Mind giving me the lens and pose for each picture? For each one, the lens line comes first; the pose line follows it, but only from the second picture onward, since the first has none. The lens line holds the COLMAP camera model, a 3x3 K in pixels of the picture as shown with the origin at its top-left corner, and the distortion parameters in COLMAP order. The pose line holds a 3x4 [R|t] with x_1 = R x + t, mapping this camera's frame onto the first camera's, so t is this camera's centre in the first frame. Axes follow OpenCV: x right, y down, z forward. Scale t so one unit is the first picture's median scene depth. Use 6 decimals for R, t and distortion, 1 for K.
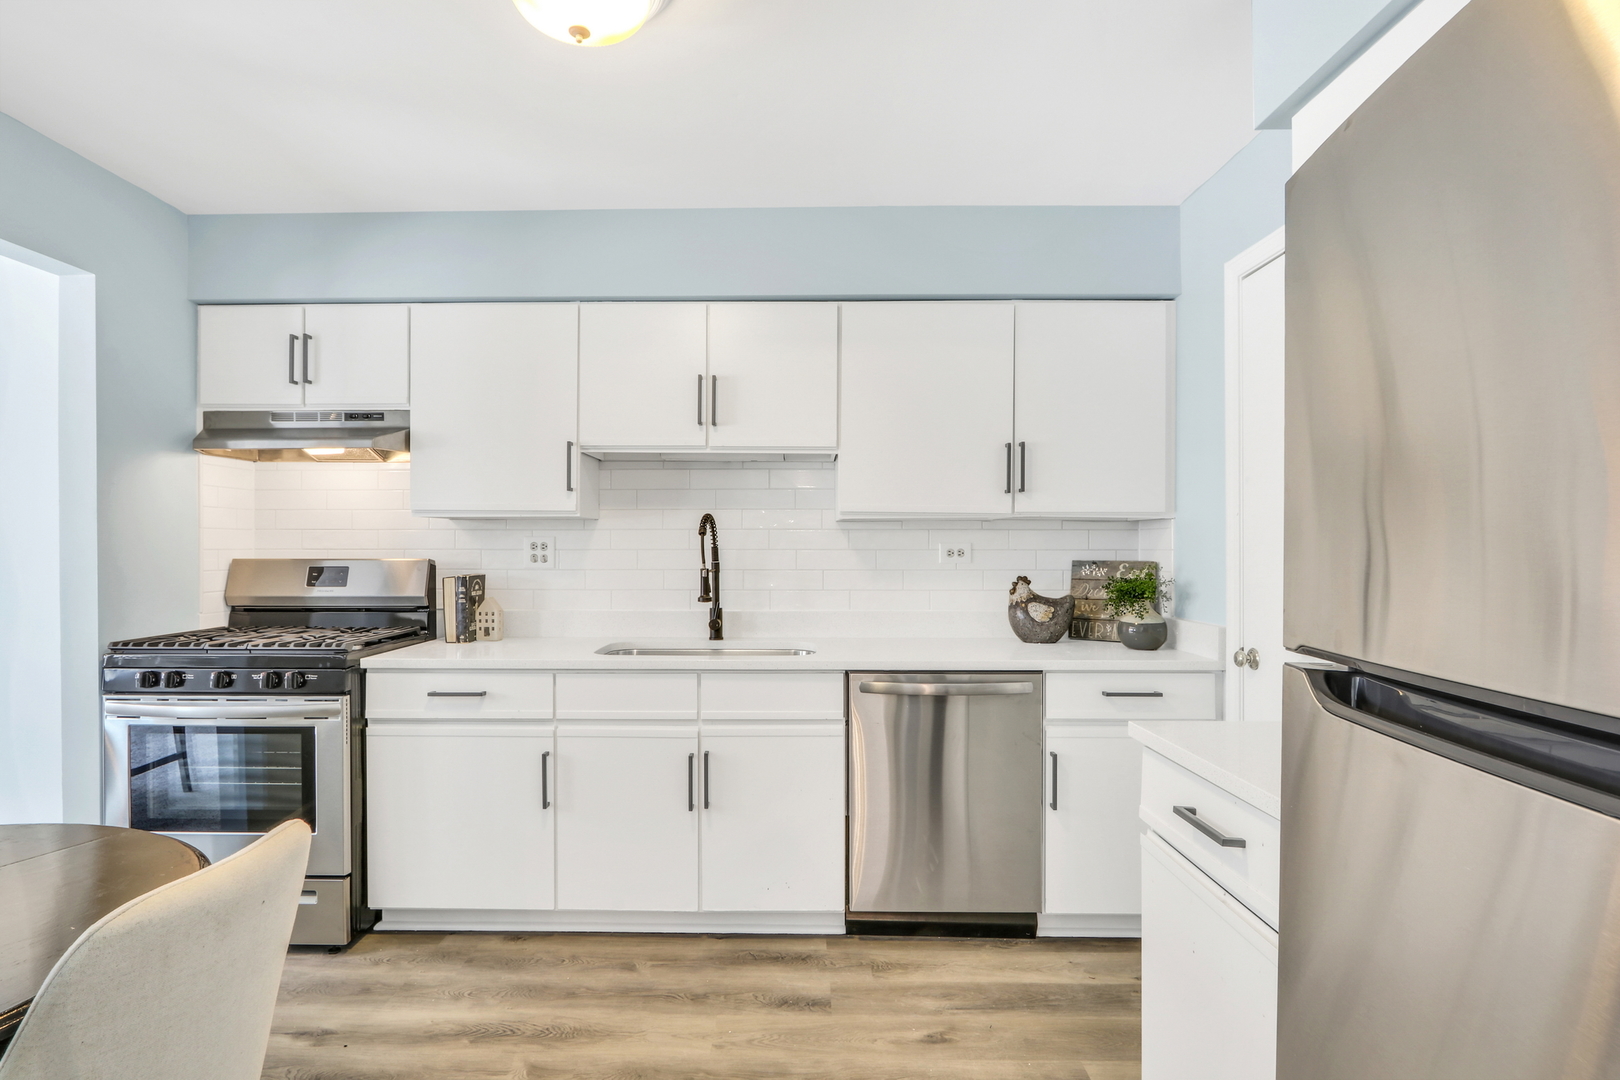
lens RADIAL K [[851.6, 0, 789.7], [0, 851.6, 545.3], [0, 0, 1]] dist [-0.015120, 0.003529]
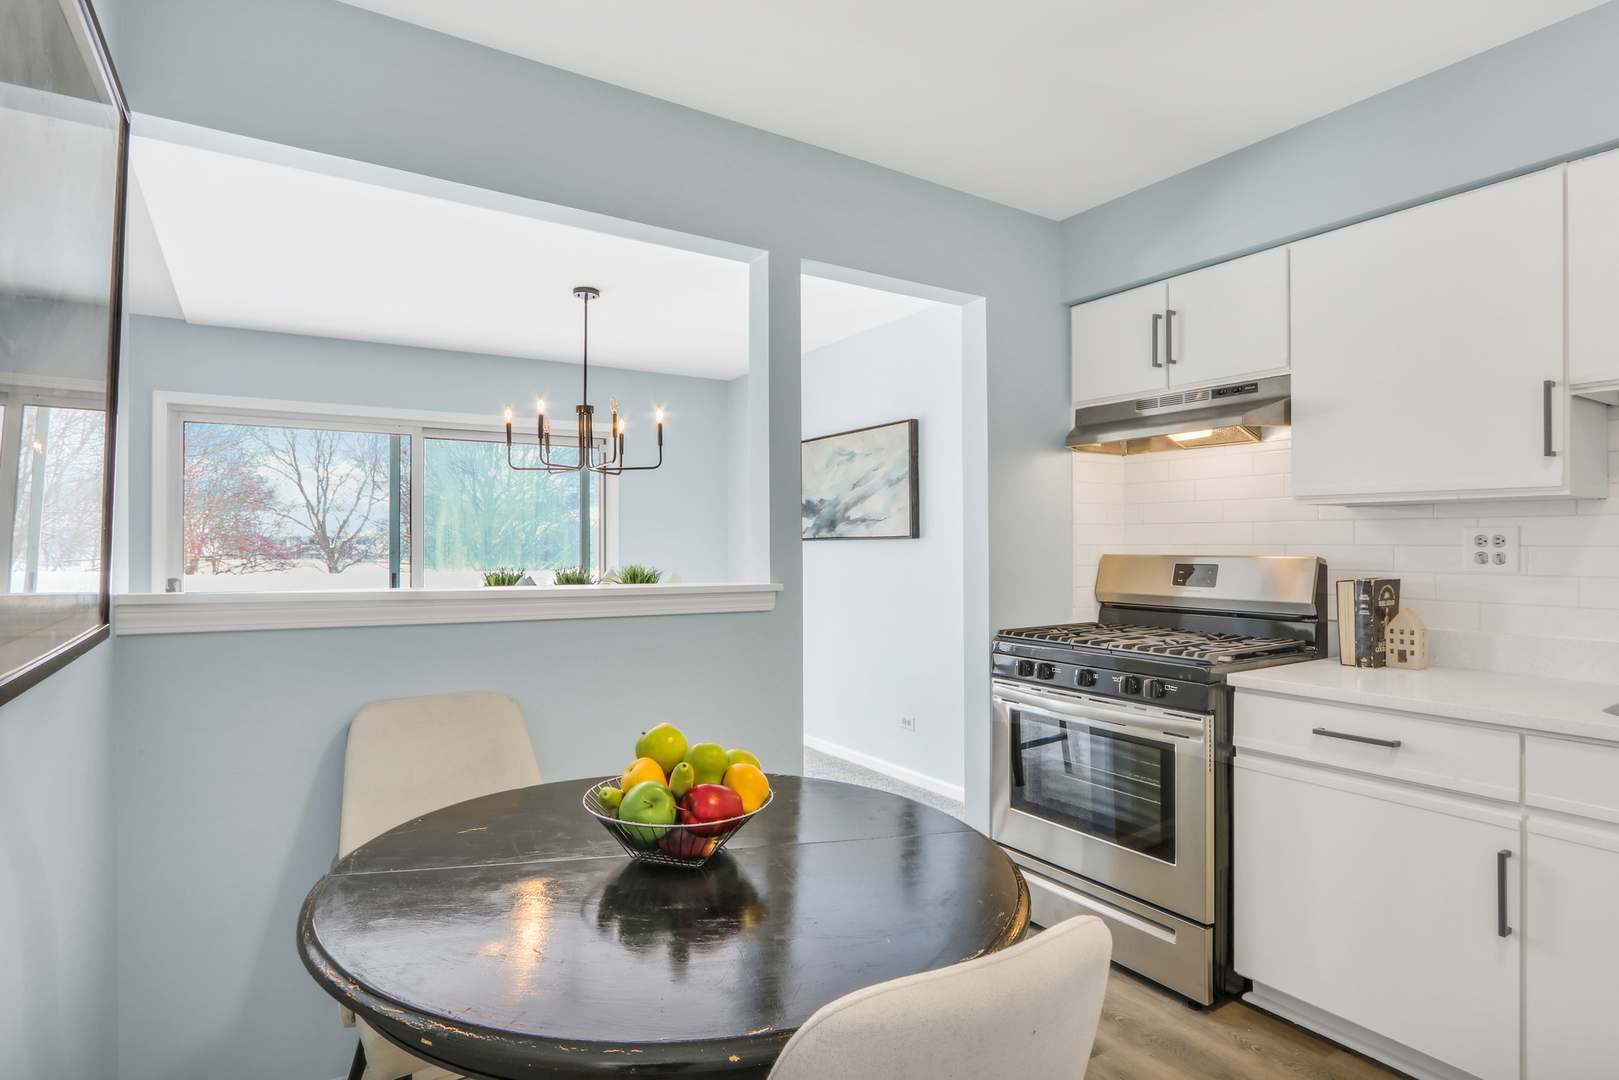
lens RADIAL K [[823.6, 0, 782.6], [0, 823.6, 542.0], [0, 0, 1]] dist [-0.016674, 0.004231]
pose [[0.545818, -0.001645, -0.837902, -0.056616], [0.003543, 0.999994, 0.000345, -0.000143], [0.837896, -0.003157, 0.545821, 0.165393]]
